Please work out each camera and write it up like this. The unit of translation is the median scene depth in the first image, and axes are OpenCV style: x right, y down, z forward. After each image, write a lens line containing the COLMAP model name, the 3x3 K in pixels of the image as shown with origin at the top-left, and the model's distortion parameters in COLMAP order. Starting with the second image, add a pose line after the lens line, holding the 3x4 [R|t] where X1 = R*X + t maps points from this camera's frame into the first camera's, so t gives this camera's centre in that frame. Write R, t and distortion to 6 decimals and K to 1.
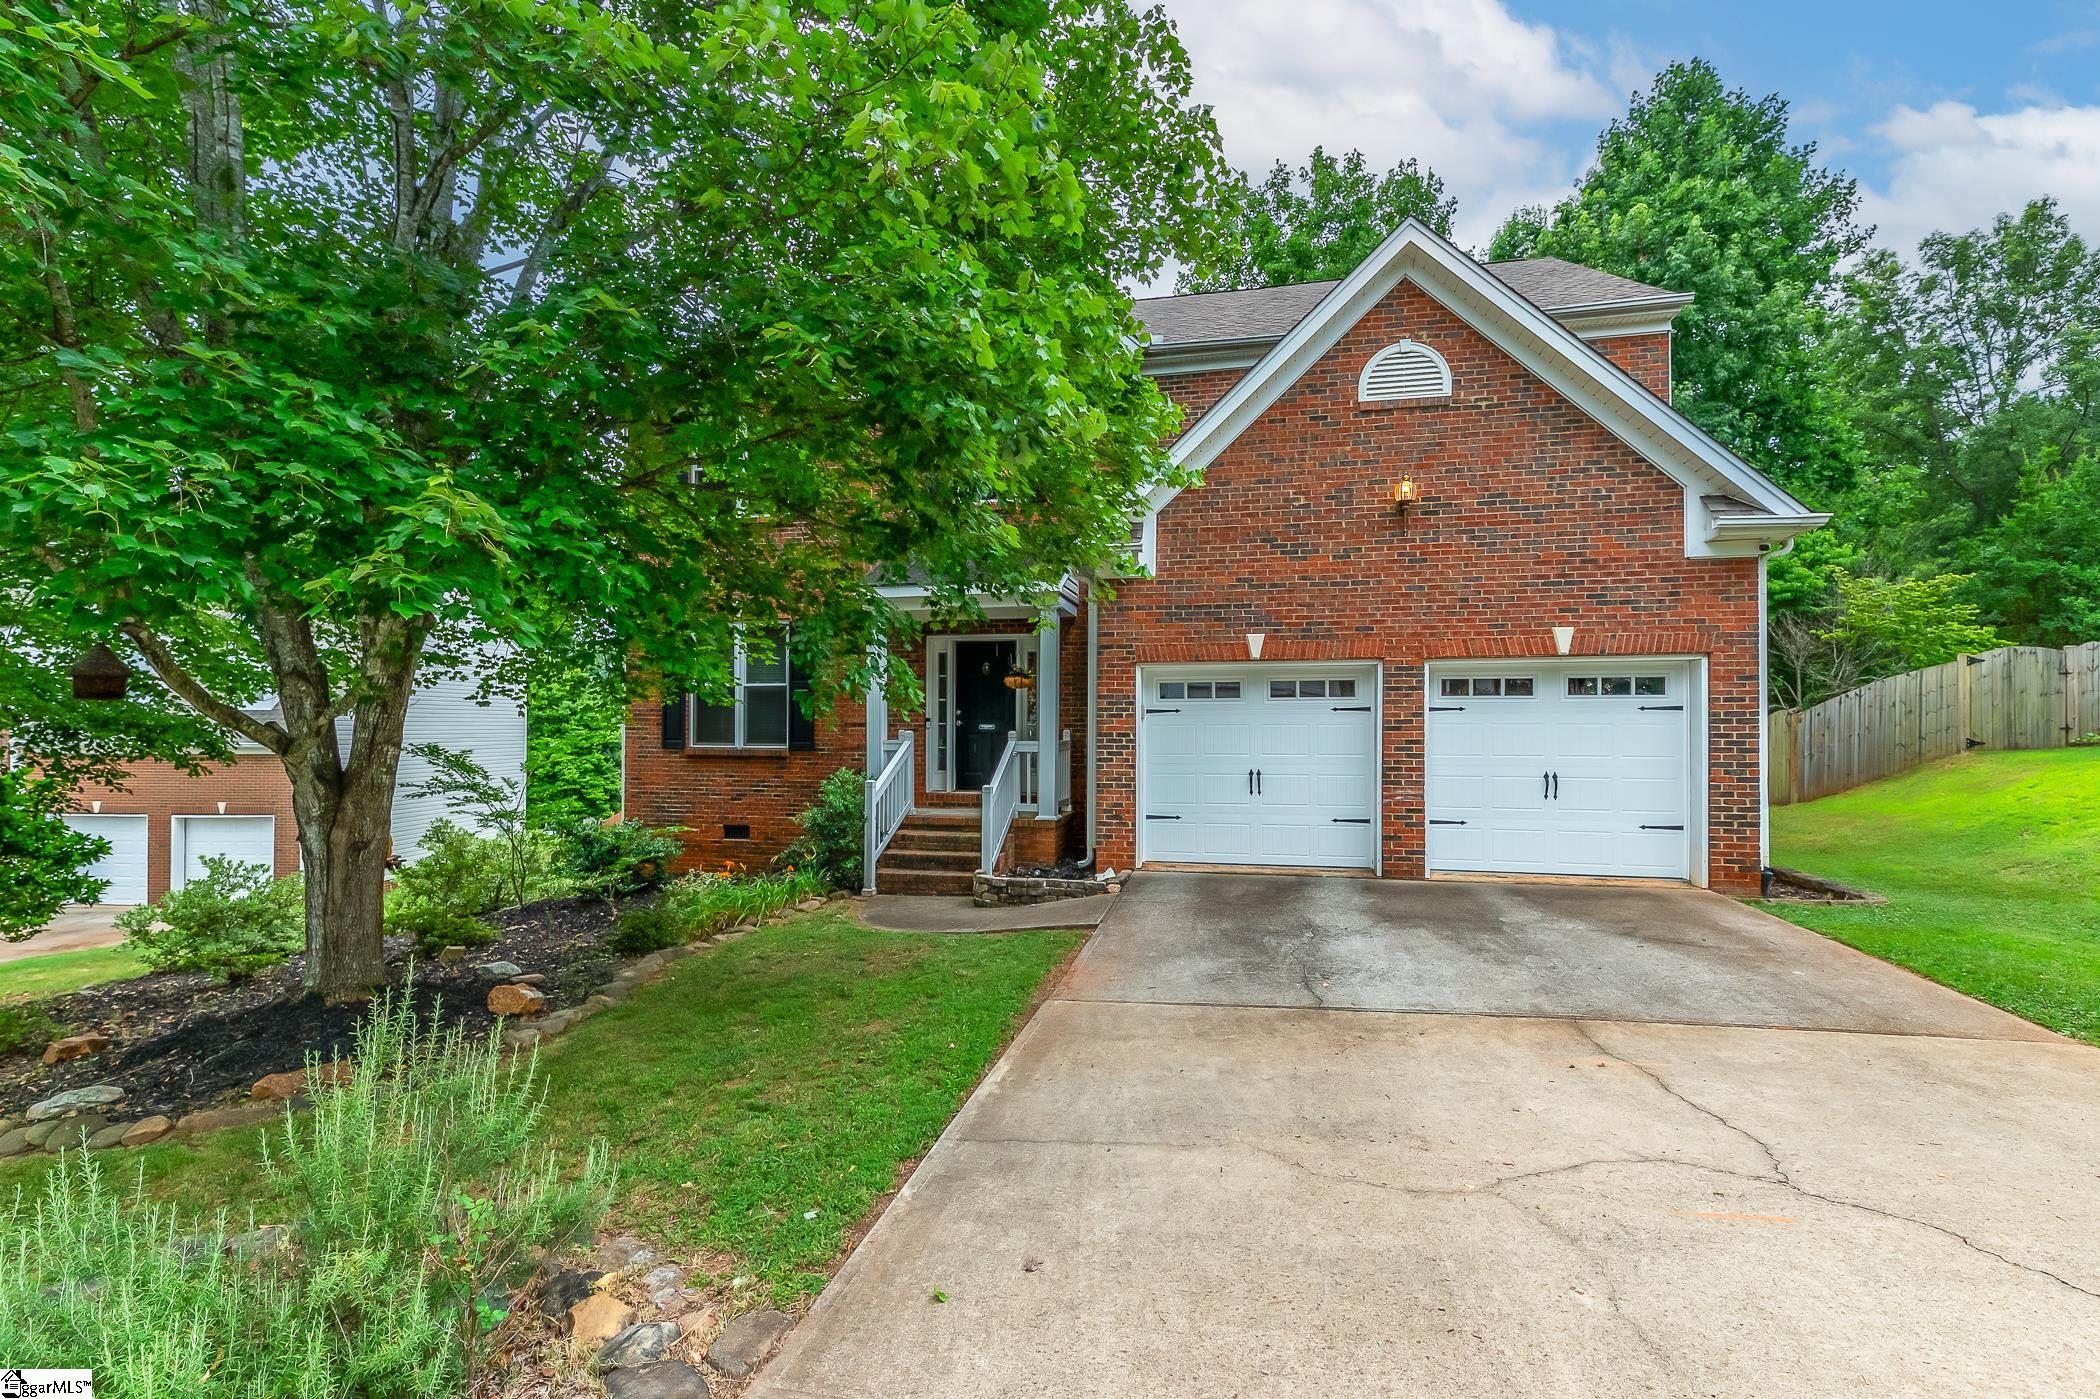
lens RADIAL K [[940.7, 0, 1056.6], [0, 940.7, 723.4], [0, 0, 1]] dist [0.000800, -0.000175]
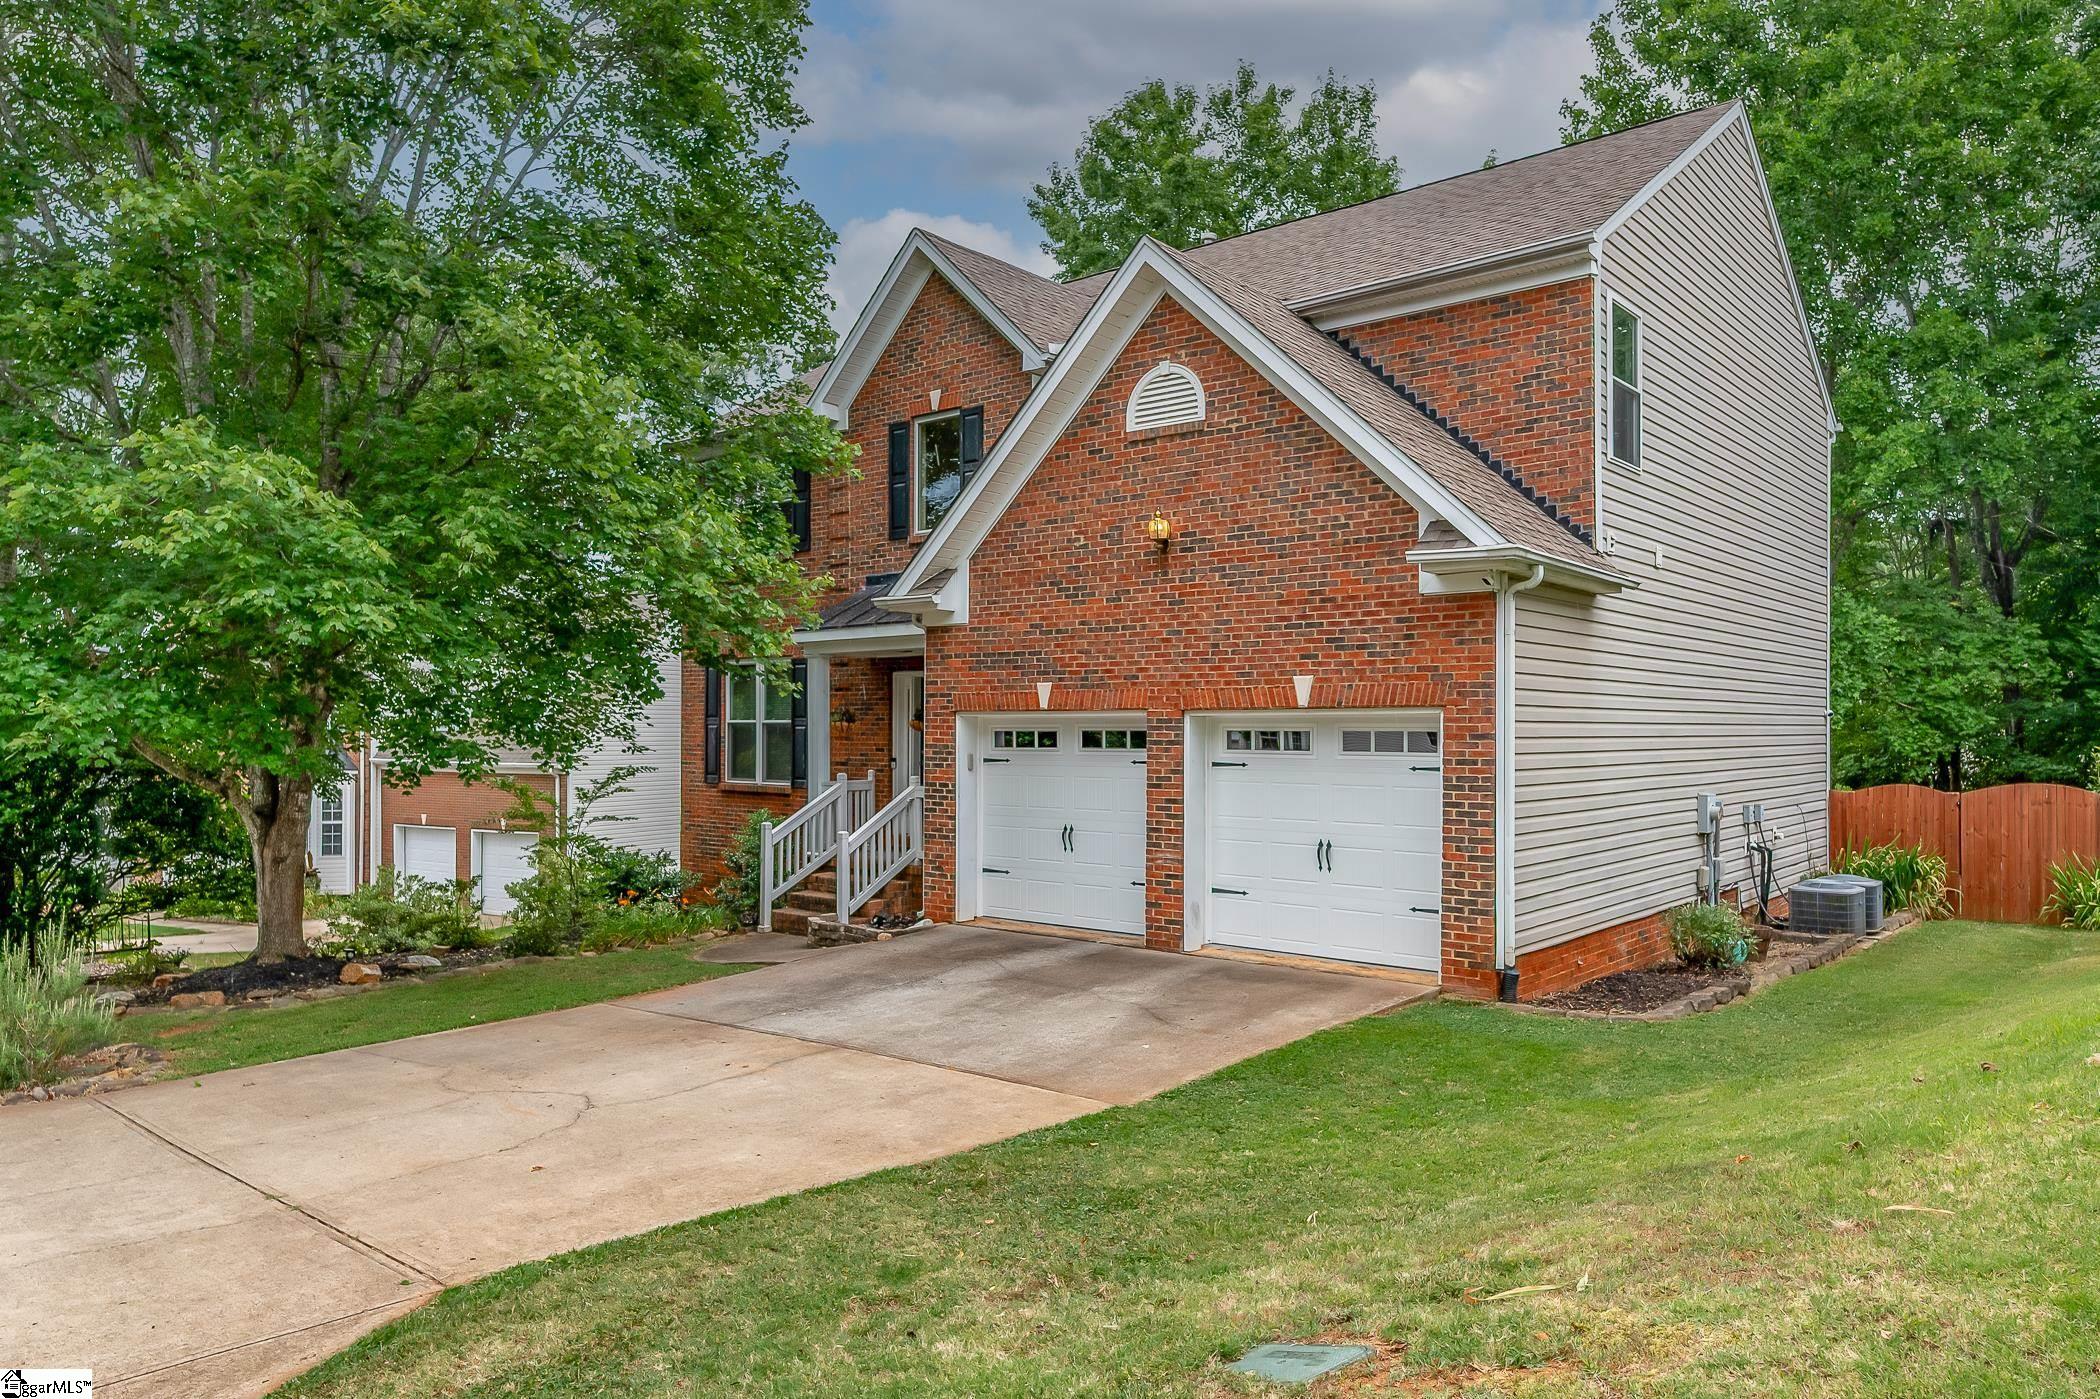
lens RADIAL K [[1398.9, 0, 1043.7], [0, 1398.9, 726.4], [0, 0, 1]] dist [0.001487, 0.000335]
pose [[0.883539, 0.000420, -0.468358, 0.894422], [0.001561, 0.999991, 0.003841, -0.057749], [0.468355, -0.004125, 0.883531, -0.255855]]
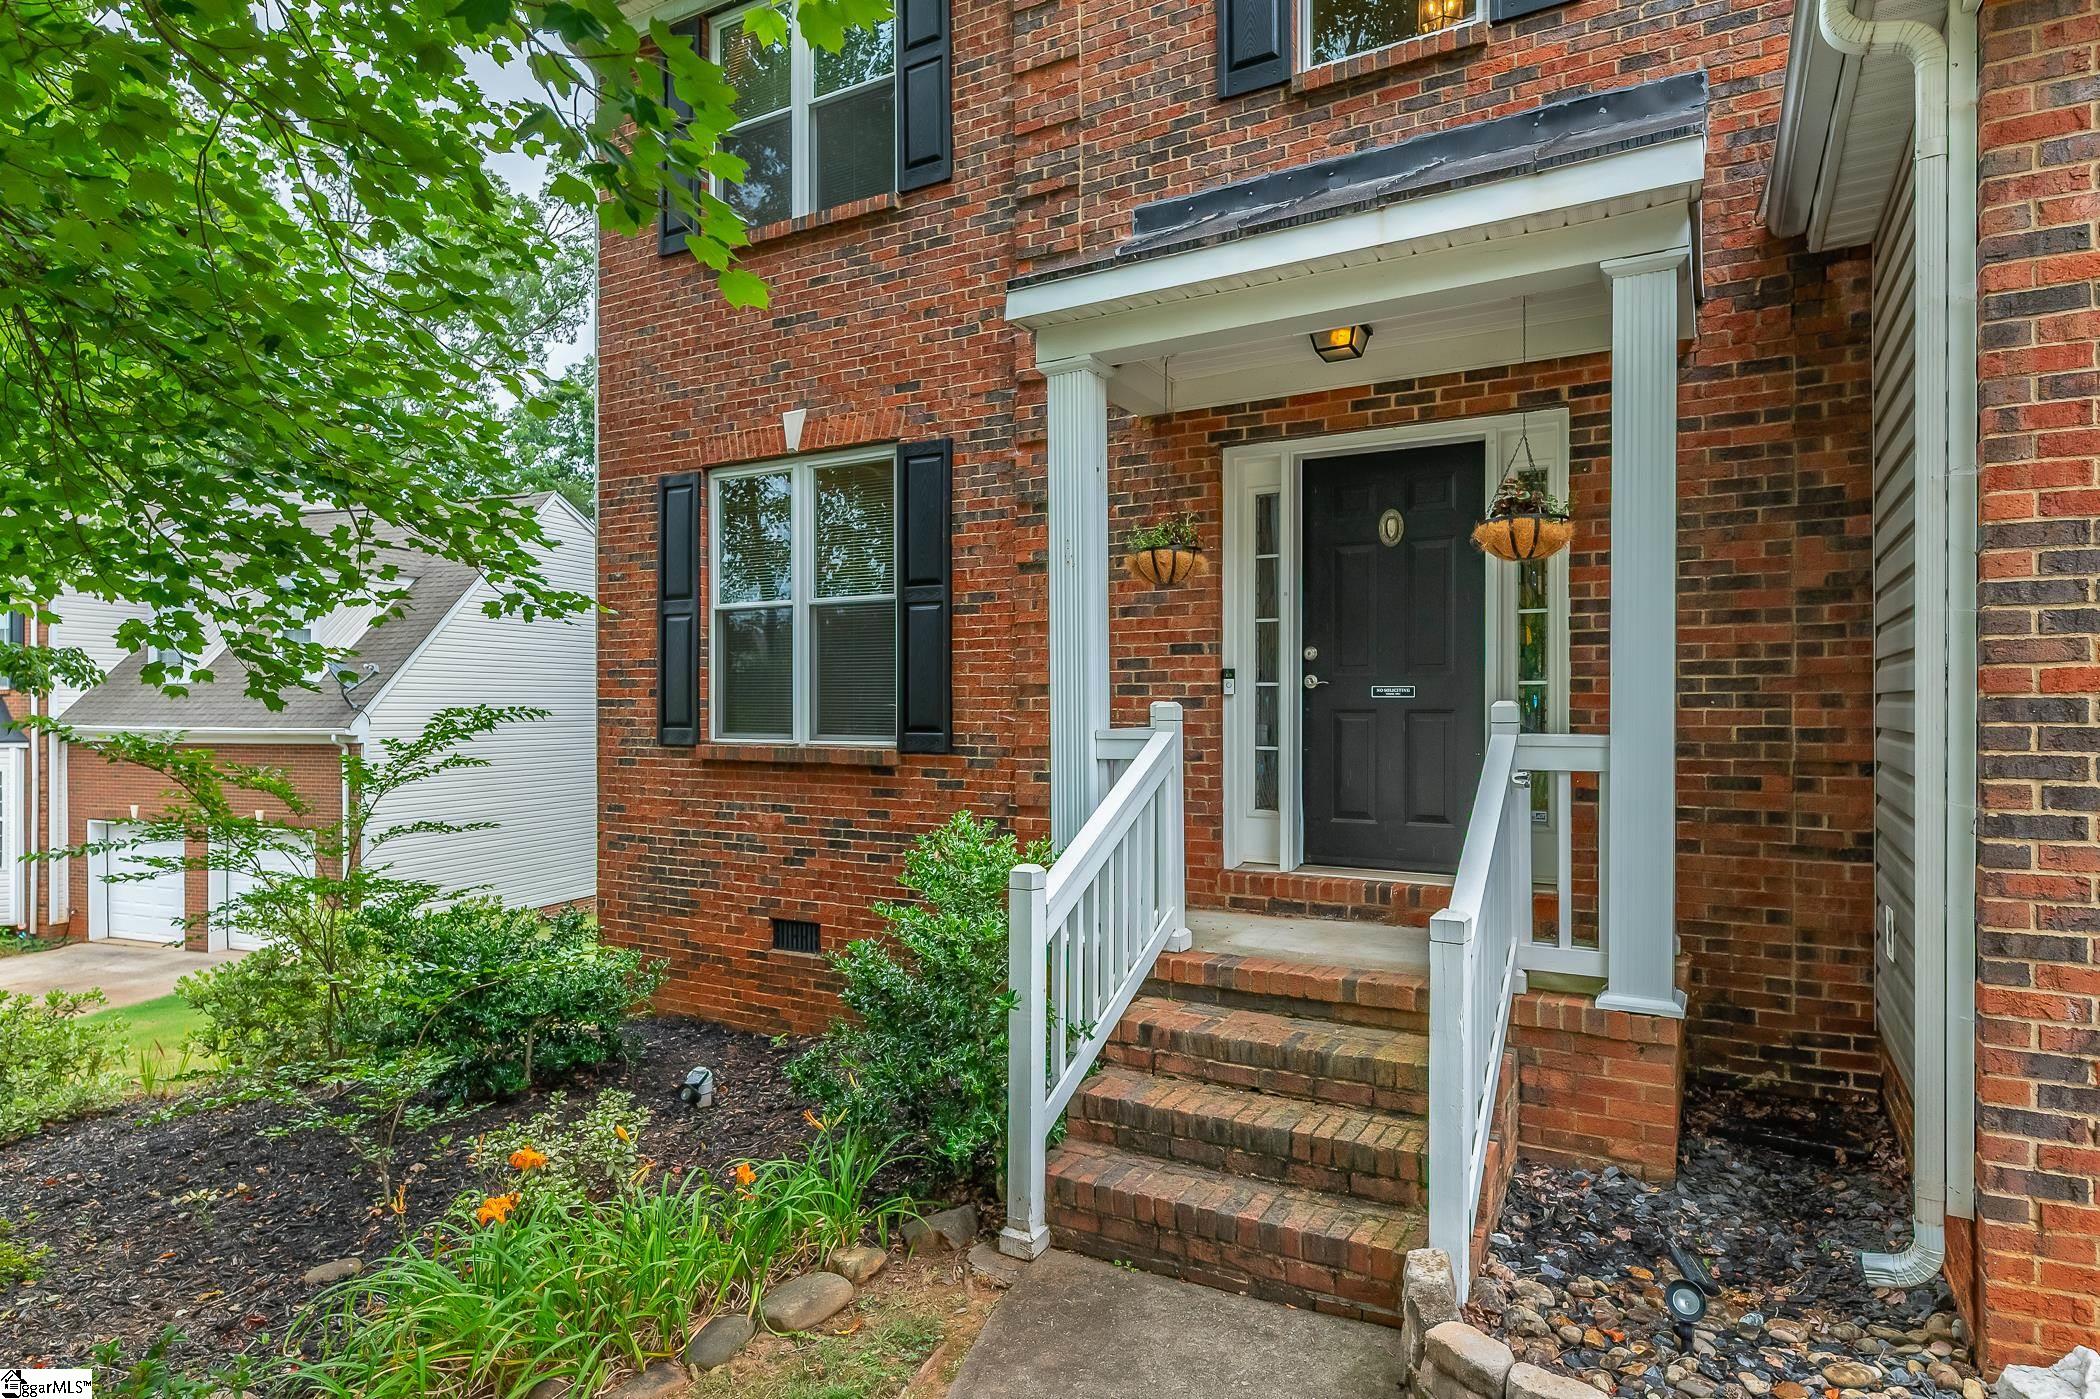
lens RADIAL K [[1170.7, 0, 1055.8], [0, 1170.7, 708.8], [0, 0, 1]] dist [0.001333, -0.001997]
pose [[0.956644, -0.003166, -0.291244, -0.089617], [0.004937, 0.999974, 0.005347, 0.009697], [0.291219, -0.006553, 0.956634, 0.719506]]
